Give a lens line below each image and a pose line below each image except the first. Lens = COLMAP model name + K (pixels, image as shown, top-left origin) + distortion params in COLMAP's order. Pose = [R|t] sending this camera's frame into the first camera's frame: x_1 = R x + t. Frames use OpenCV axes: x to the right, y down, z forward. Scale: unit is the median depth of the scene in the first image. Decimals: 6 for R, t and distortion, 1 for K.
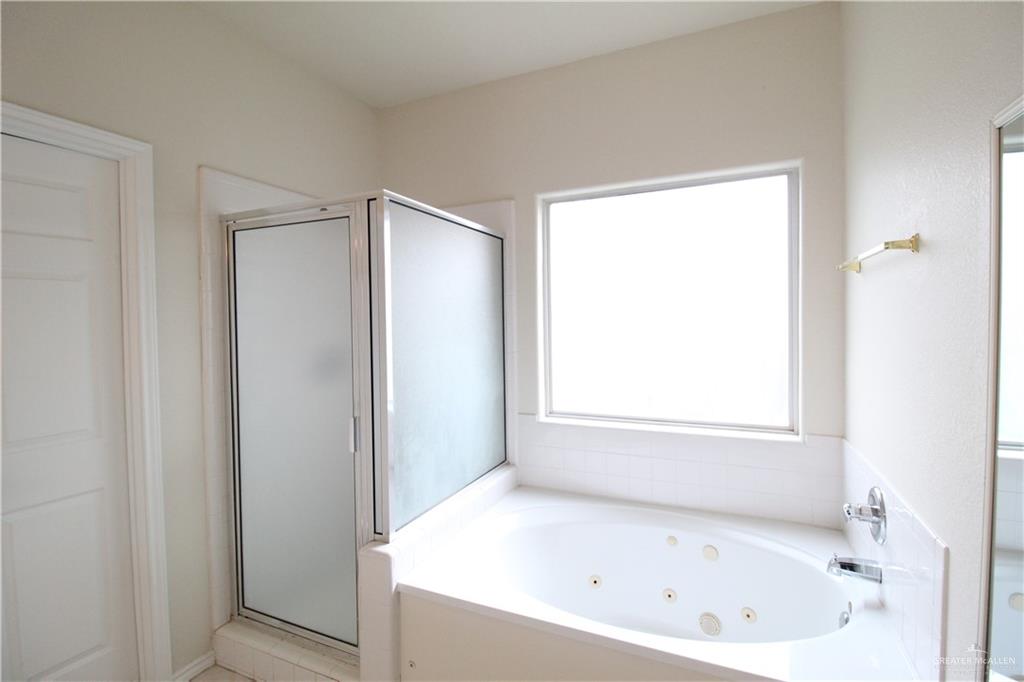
lens RADIAL K [[483.8, 0, 512.3], [0, 483.8, 329.0], [0, 0, 1]] dist [-0.019533, -0.000167]
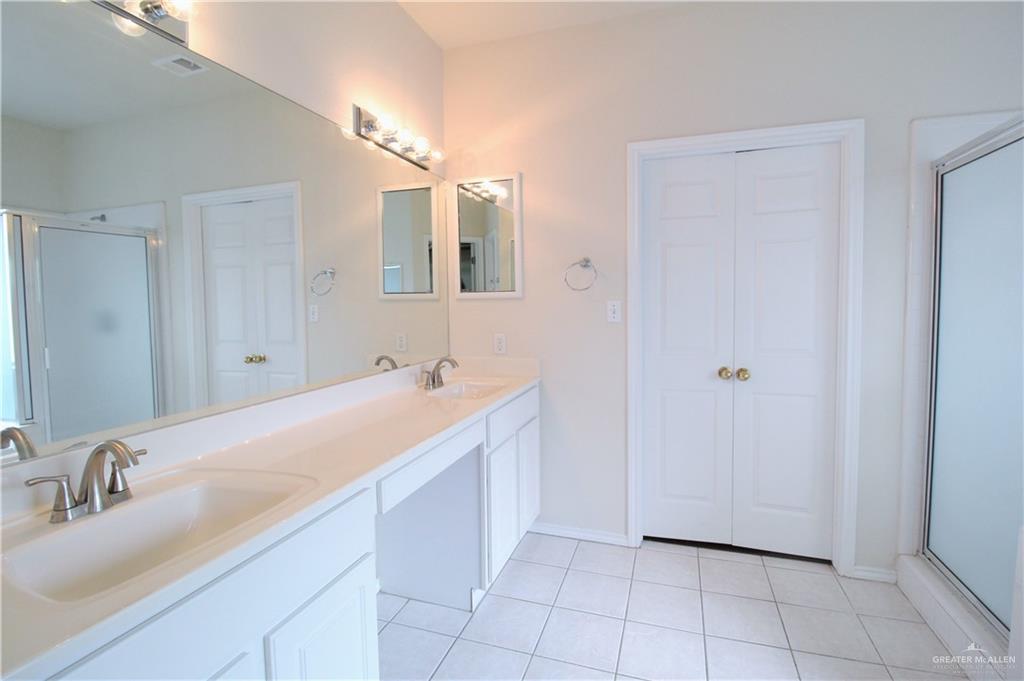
lens RADIAL K [[483.8, 0, 512.3], [0, 483.8, 328.5], [0, 0, 1]] dist [-0.019533, -0.000167]
pose [[0.094890, 0.064662, -0.993385, 0.333283], [-0.002565, 0.997901, 0.064711, 0.052065], [0.995484, -0.003592, 0.094857, 0.022710]]
